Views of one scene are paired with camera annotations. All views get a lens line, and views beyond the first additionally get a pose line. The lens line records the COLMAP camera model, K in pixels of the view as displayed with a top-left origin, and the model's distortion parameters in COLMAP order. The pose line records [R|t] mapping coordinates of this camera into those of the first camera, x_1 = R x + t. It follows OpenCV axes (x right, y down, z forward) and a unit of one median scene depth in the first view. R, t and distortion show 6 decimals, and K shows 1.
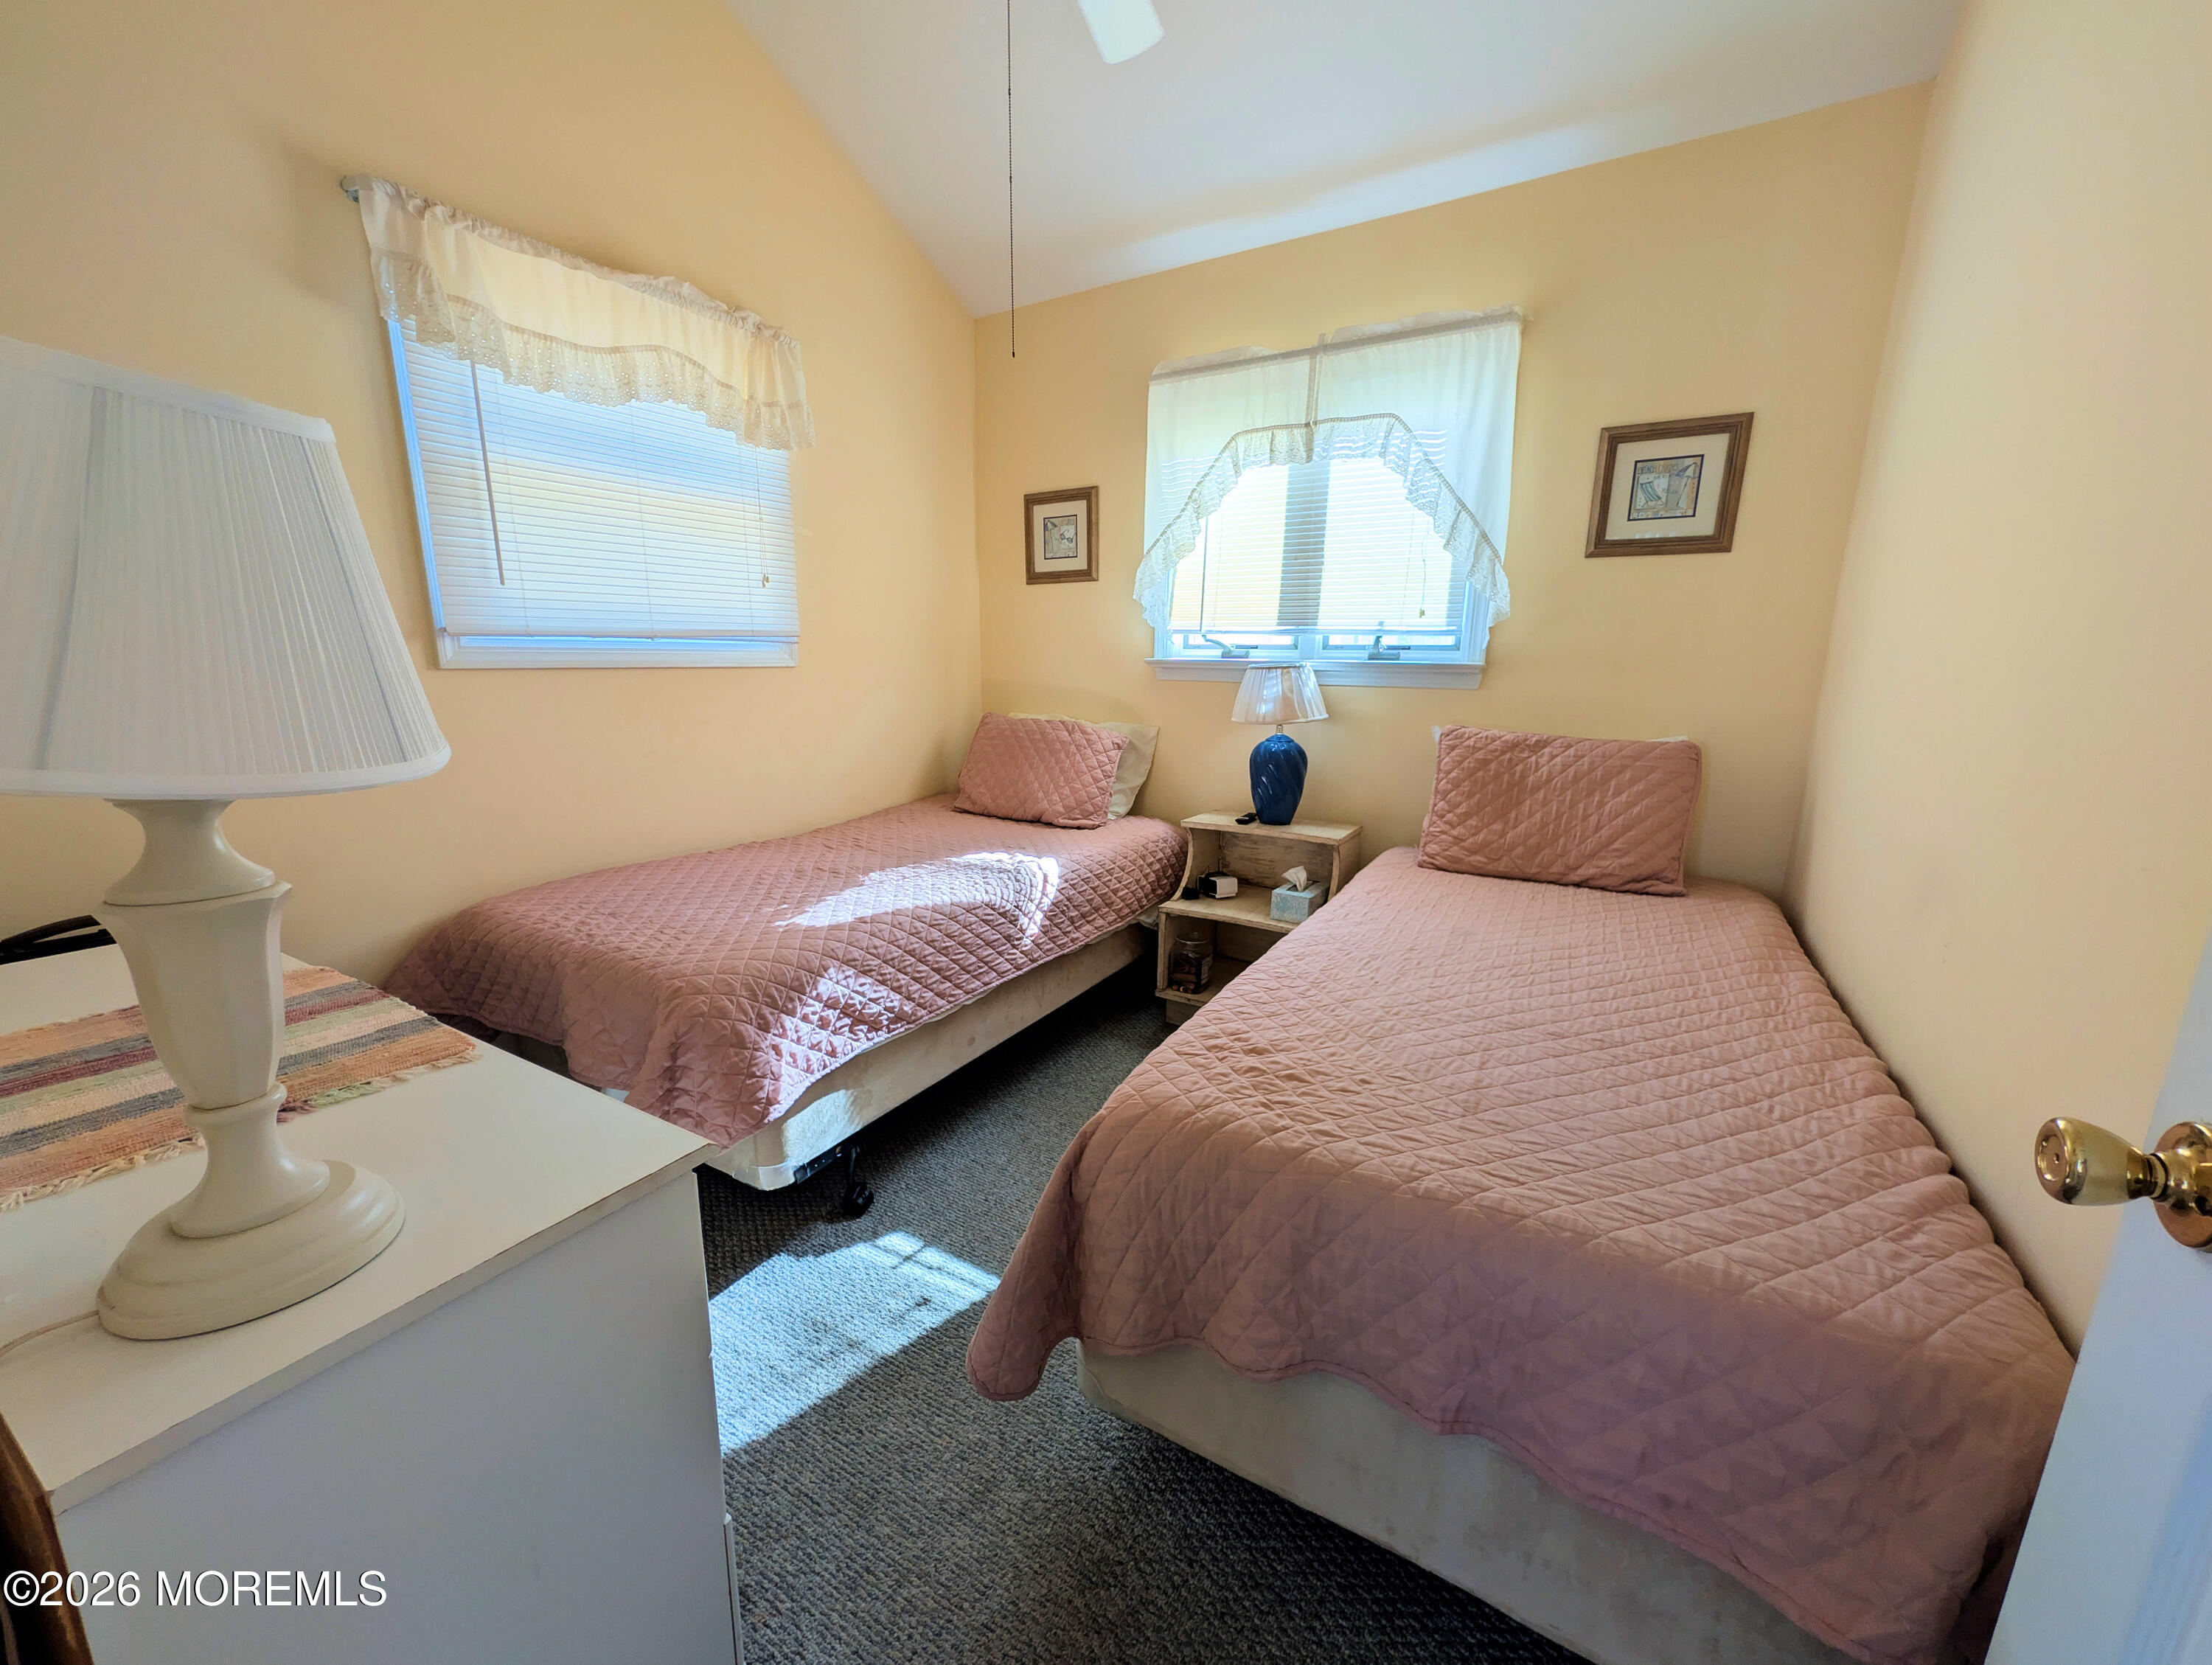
lens RADIAL K [[851.9, 0, 1104.6], [0, 851.9, 839.5], [0, 0, 1]] dist [0.000750, 0.000775]
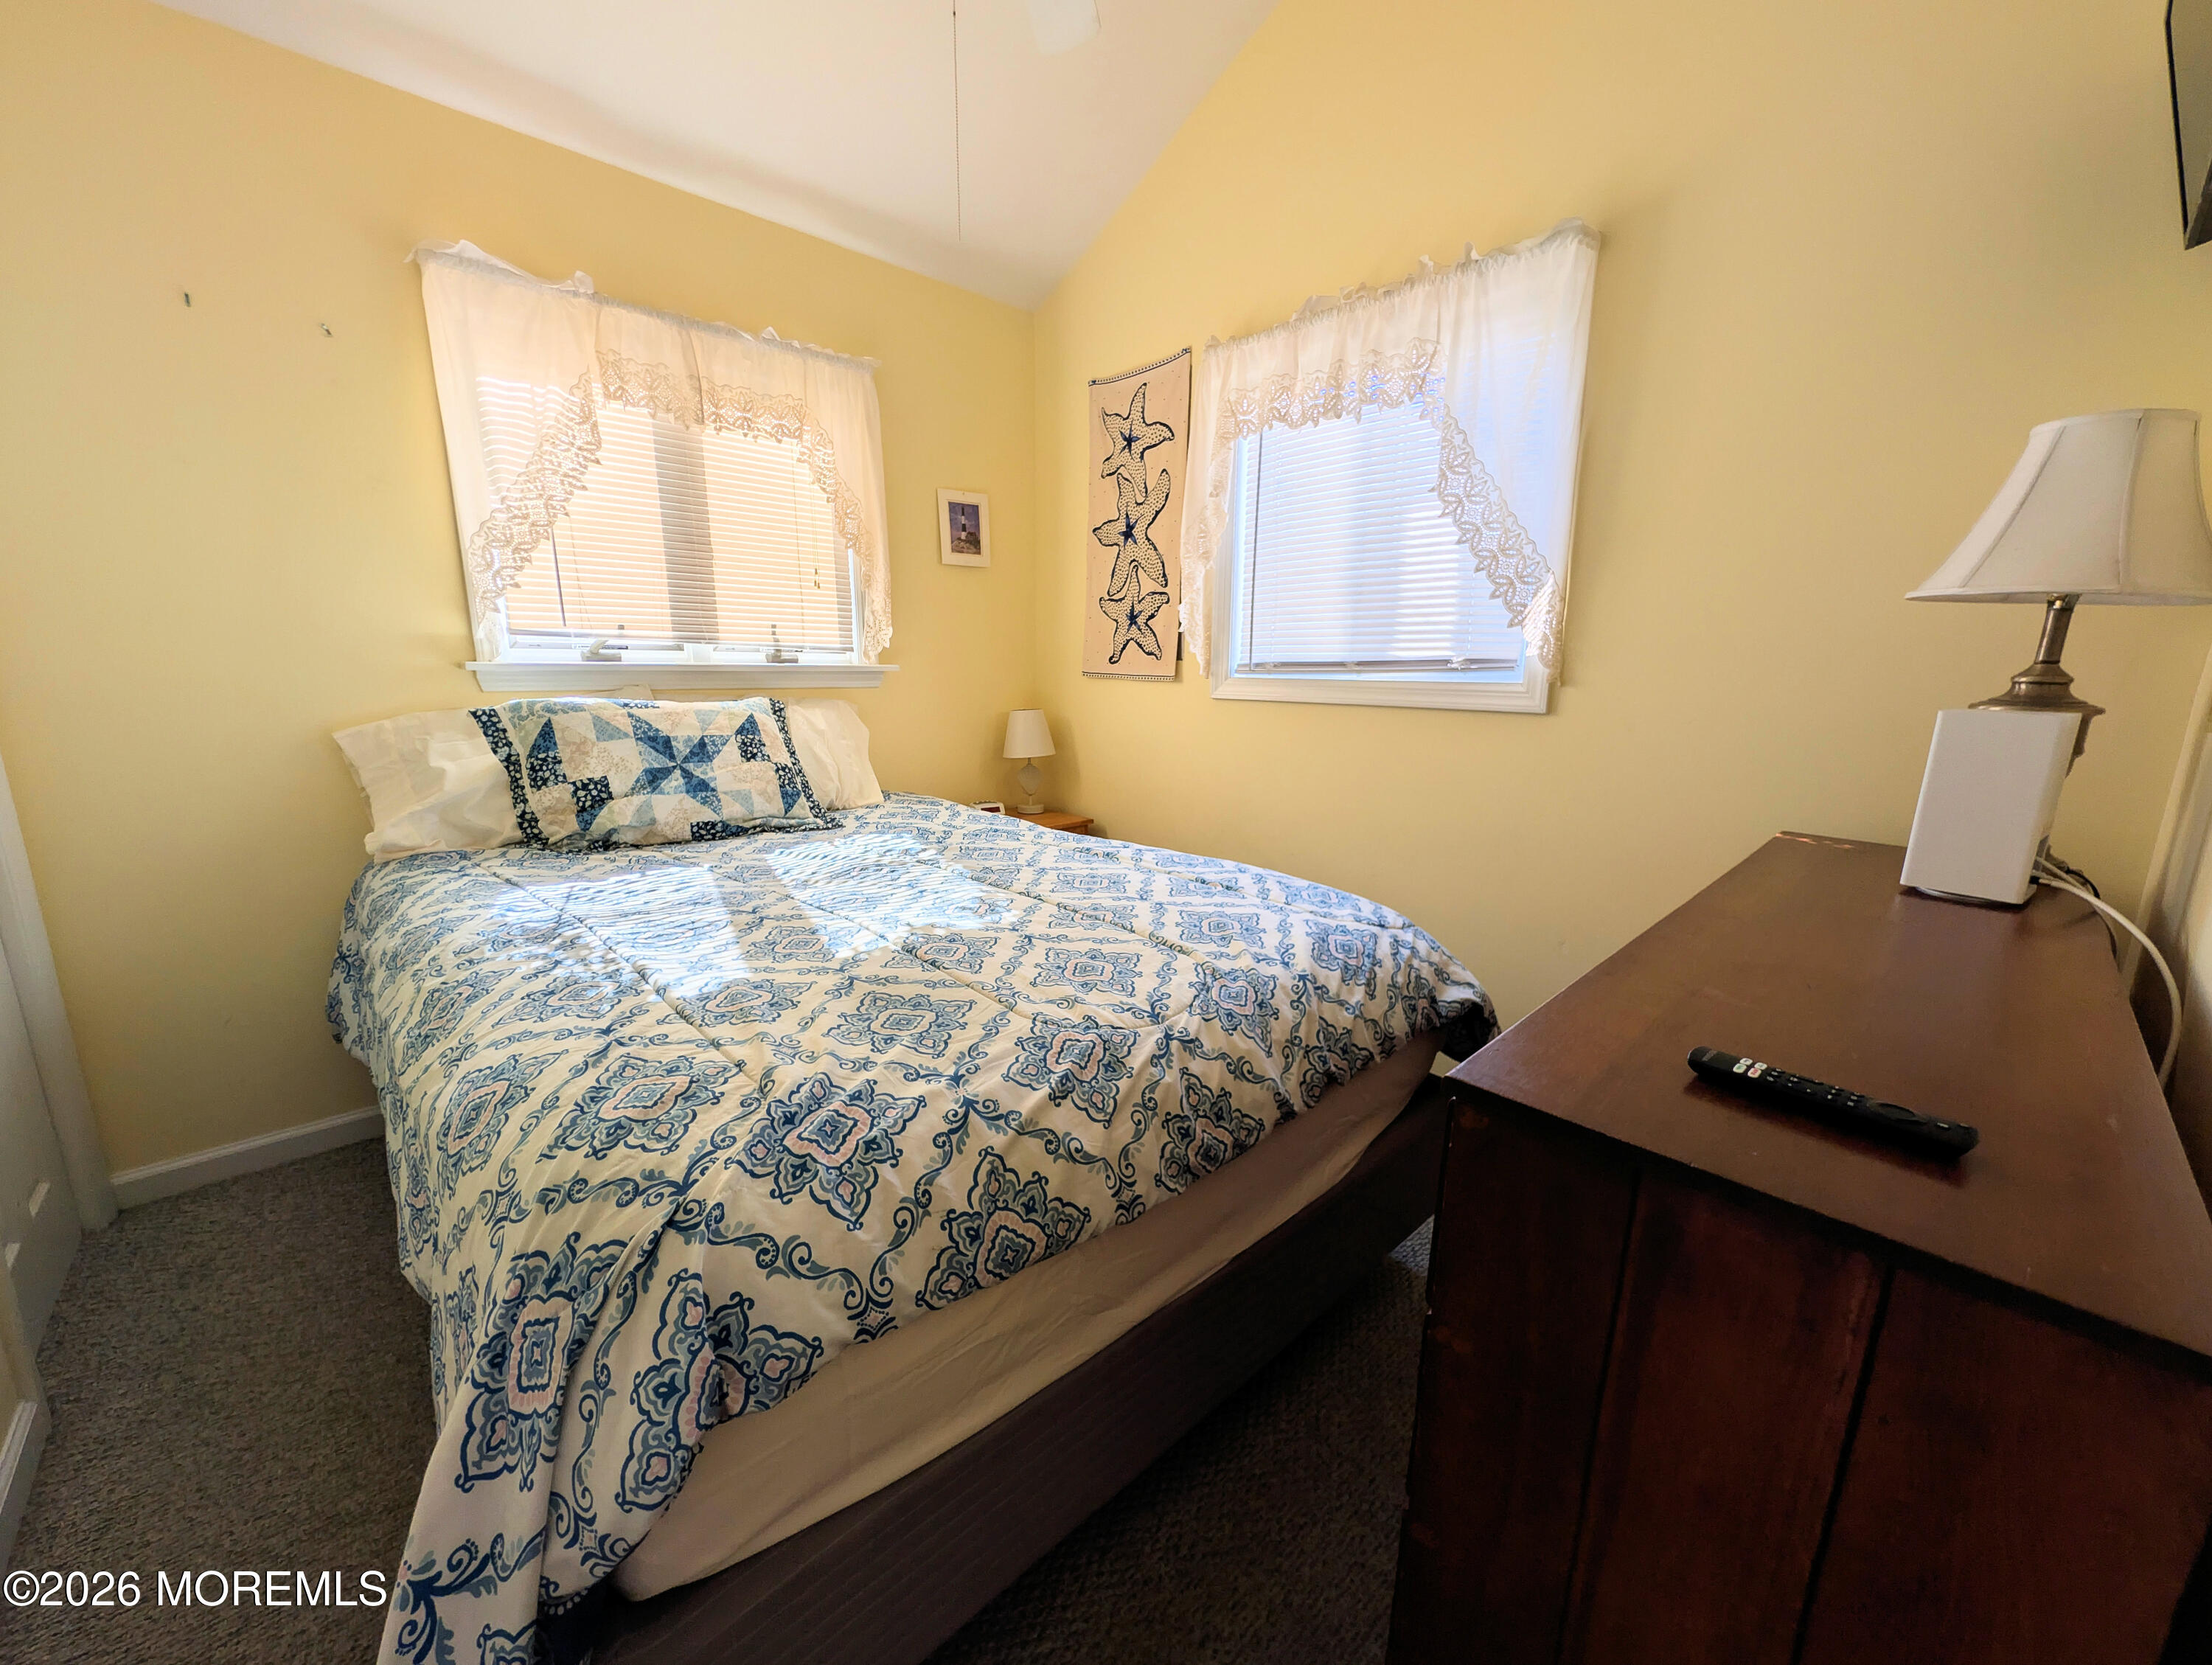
lens RADIAL K [[851.9, 0, 1104.6], [0, 851.9, 839.5], [0, 0, 1]] dist [0.000750, 0.000775]
pose [[0.294345, -0.220011, 0.930030, -0.572174], [0.195511, 0.966423, 0.166743, -0.095624], [-0.935487, 0.132751, 0.327476, 0.360936]]
